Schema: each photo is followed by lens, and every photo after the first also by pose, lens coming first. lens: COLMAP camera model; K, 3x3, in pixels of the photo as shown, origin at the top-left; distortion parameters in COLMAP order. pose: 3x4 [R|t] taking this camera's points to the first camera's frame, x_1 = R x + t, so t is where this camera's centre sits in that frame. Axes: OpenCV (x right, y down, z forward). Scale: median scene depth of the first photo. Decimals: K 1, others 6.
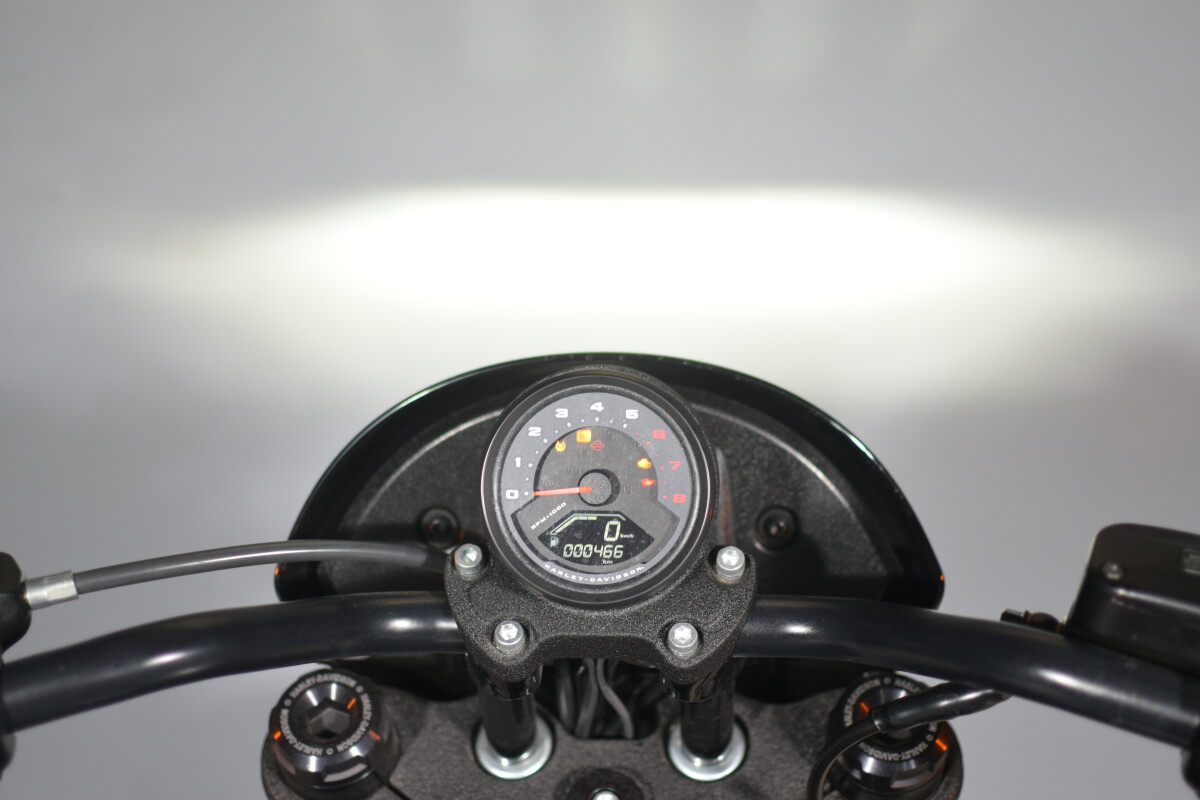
lens RADIAL K [[1844.1, 0, 625.5], [0, 1844.1, 402.2], [0, 0, 1]] dist [-0.015576, 0.047955]
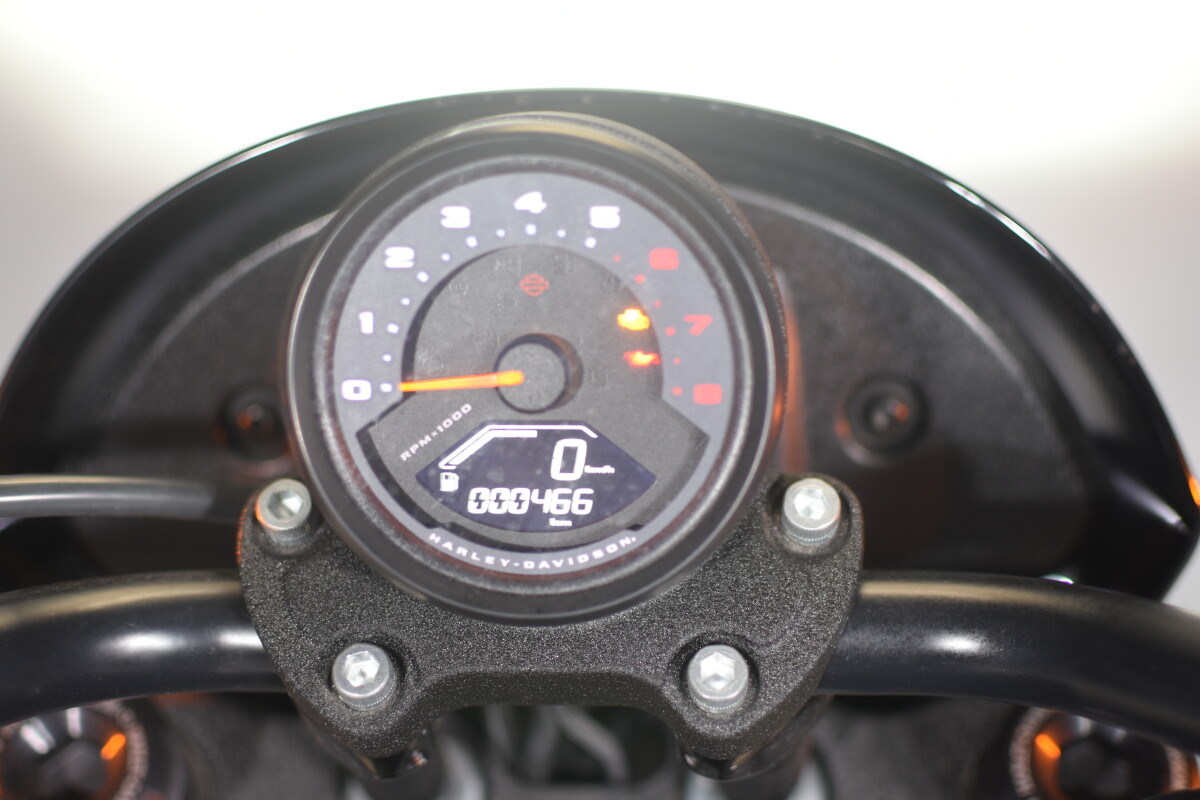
lens RADIAL K [[1844.1, 0, 625.5], [0, 1844.1, 402.2], [0, 0, 1]] dist [-0.015576, 0.047955]
pose [[0.999861, -0.015606, -0.005924, 0.010727], [0.016252, 0.991107, 0.132073, -0.008802], [0.003811, -0.132151, 0.991222, 0.524811]]
